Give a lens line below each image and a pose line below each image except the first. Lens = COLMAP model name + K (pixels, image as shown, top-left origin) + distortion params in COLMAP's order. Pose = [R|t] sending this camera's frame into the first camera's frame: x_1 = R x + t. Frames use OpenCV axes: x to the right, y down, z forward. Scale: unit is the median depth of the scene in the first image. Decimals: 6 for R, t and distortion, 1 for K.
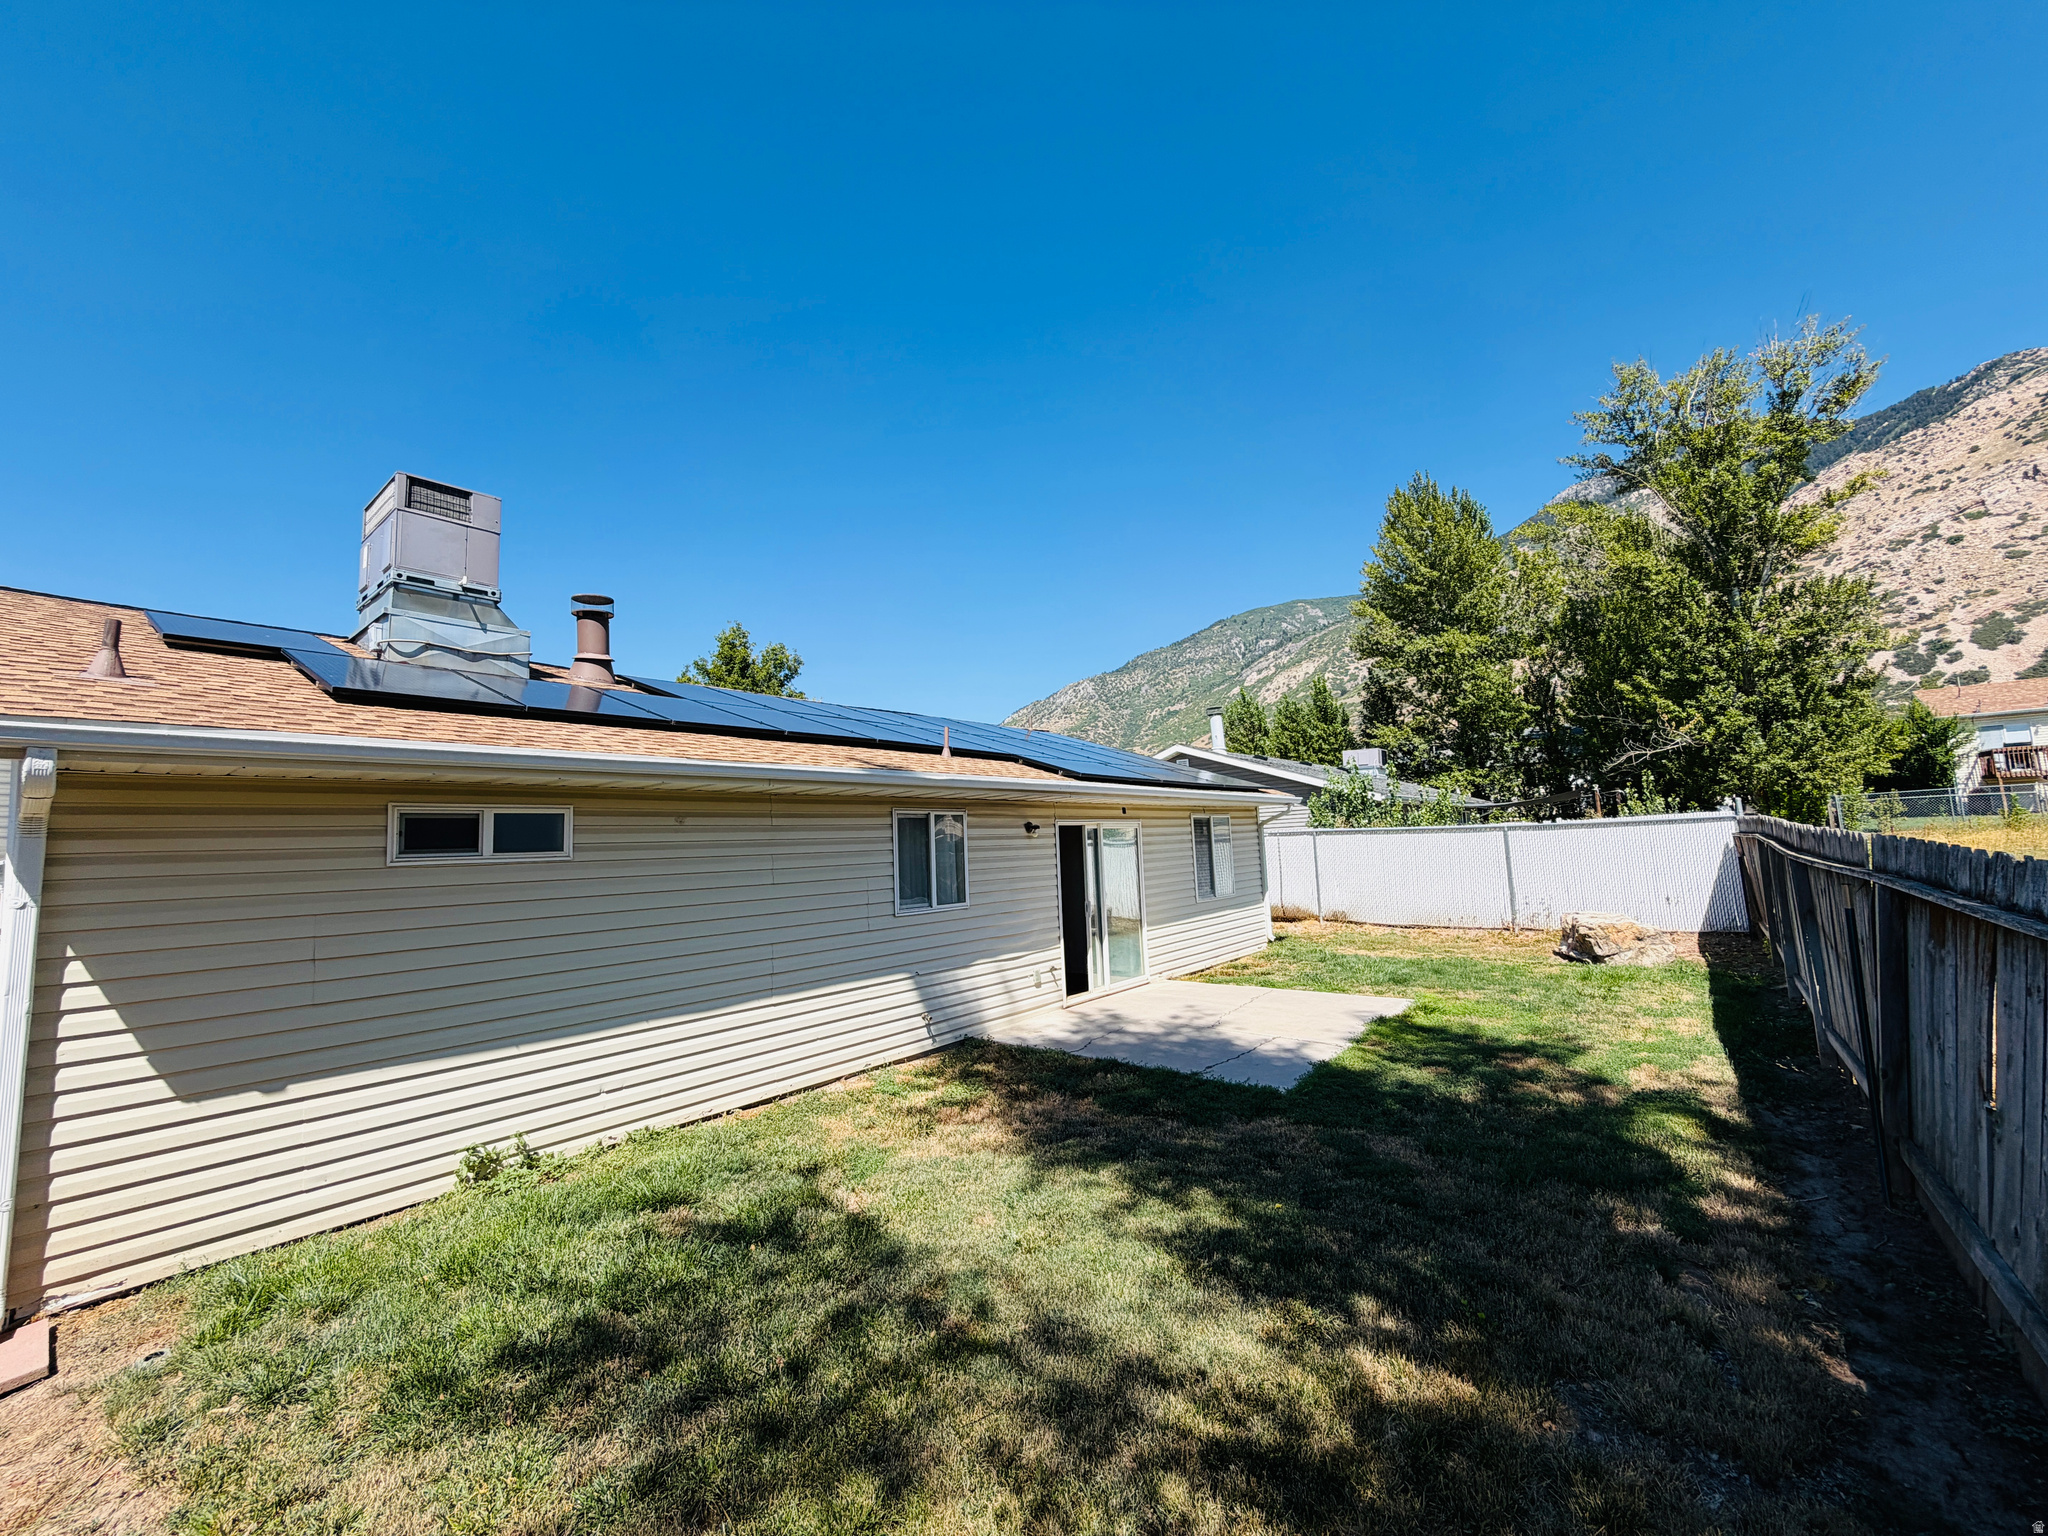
lens RADIAL K [[847.3, 0, 1024.0], [0, 847.3, 768.0], [0, 0, 1]] dist [0.011135, -0.000074]
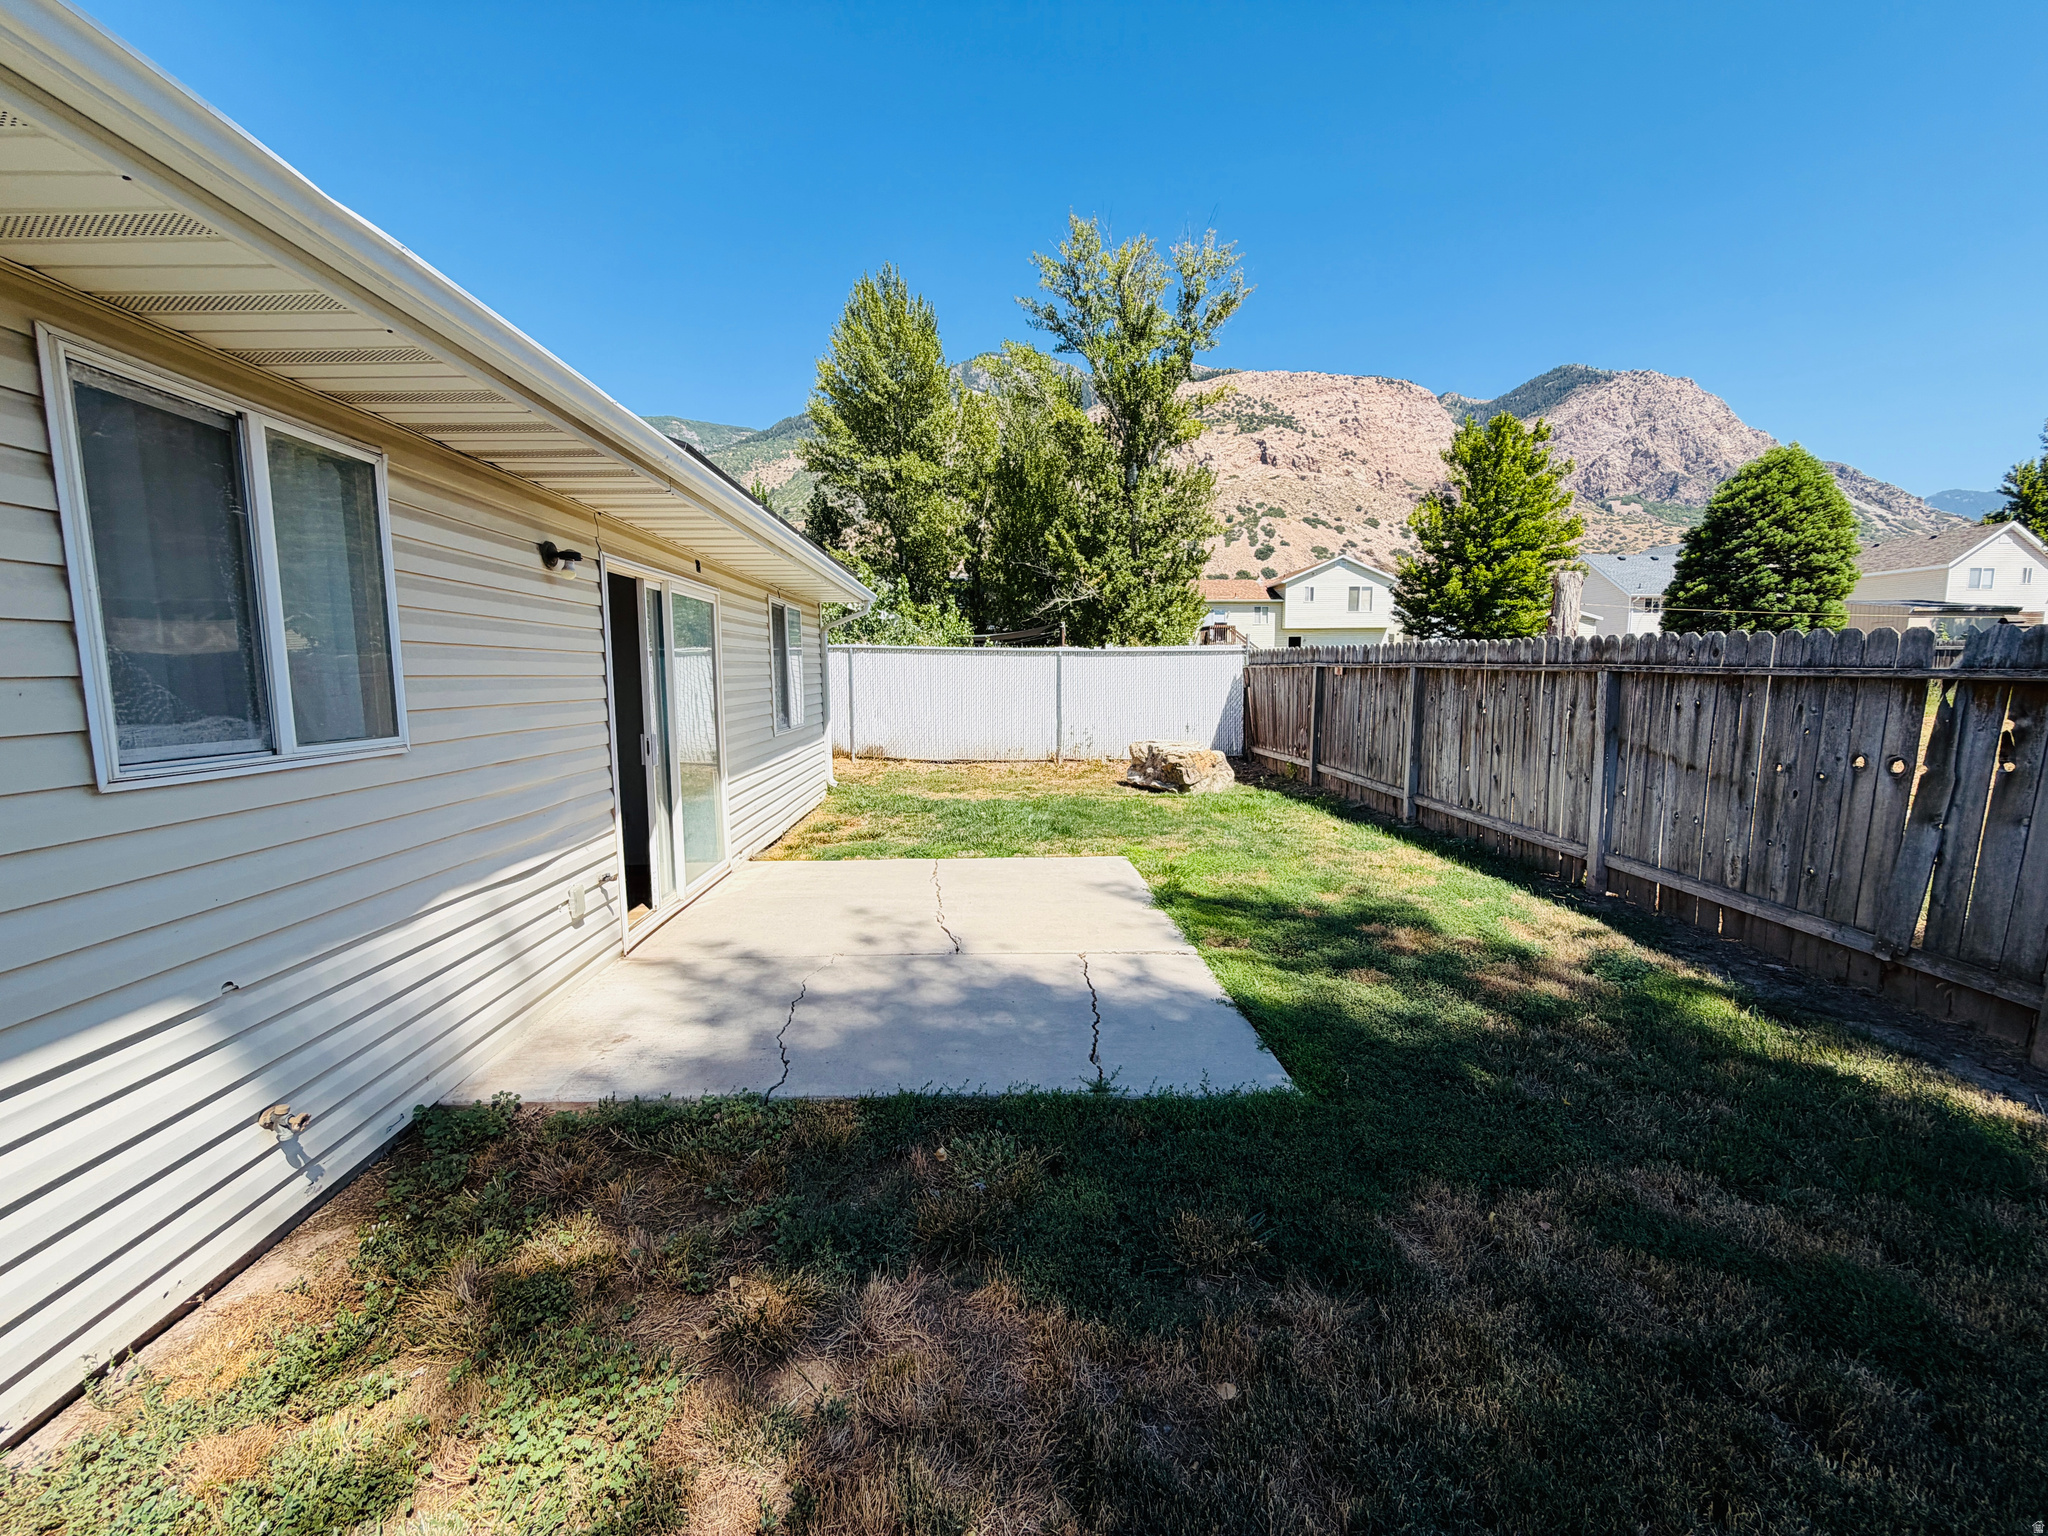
lens RADIAL K [[819.7, 0, 1024.0], [0, 819.7, 768.0], [0, 0, 1]] dist [-0.000813, -0.000046]
pose [[0.741302, -0.038413, 0.670072, -0.065863], [-0.089036, 0.983909, 0.154905, 0.063589], [-0.665240, -0.174492, 0.725953, 0.385026]]
